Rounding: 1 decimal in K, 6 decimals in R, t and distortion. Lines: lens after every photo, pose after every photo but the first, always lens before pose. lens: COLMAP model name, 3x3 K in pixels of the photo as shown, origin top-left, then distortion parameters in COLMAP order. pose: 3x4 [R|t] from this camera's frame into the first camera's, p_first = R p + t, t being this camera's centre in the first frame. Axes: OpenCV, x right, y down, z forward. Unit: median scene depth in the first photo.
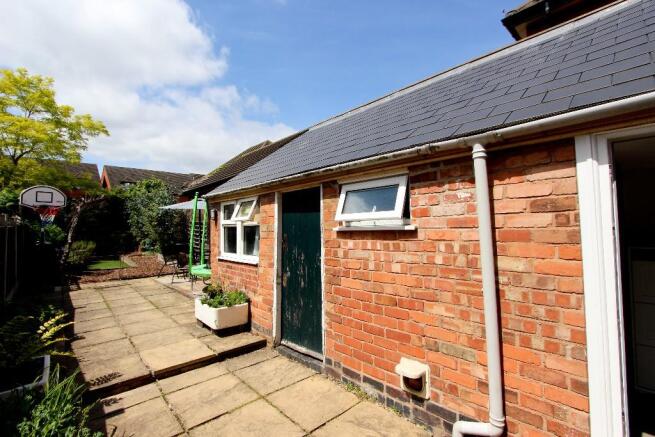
lens RADIAL K [[302.6, 0, 325.6], [0, 302.6, 218.8], [0, 0, 1]] dist [-0.007091, -0.001925]
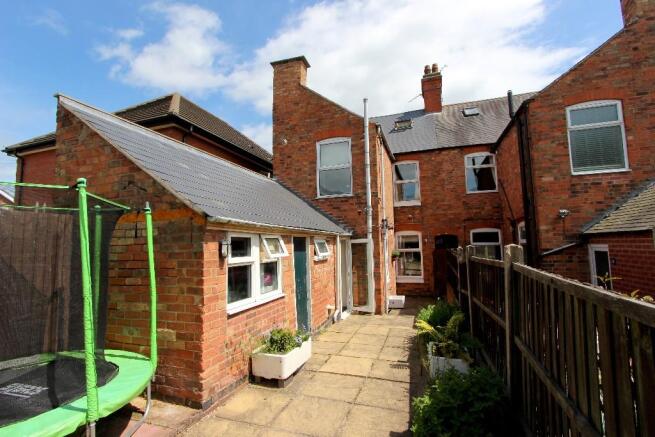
lens RADIAL K [[302.6, 0, 326.7], [0, 302.6, 222.2], [0, 0, 1]] dist [-0.007091, -0.001925]
pose [[-0.493793, 0.095660, 0.864302, -1.304369], [0.003587, 0.994146, -0.107981, 0.000894], [-0.869572, -0.050220, -0.491246, 1.420854]]
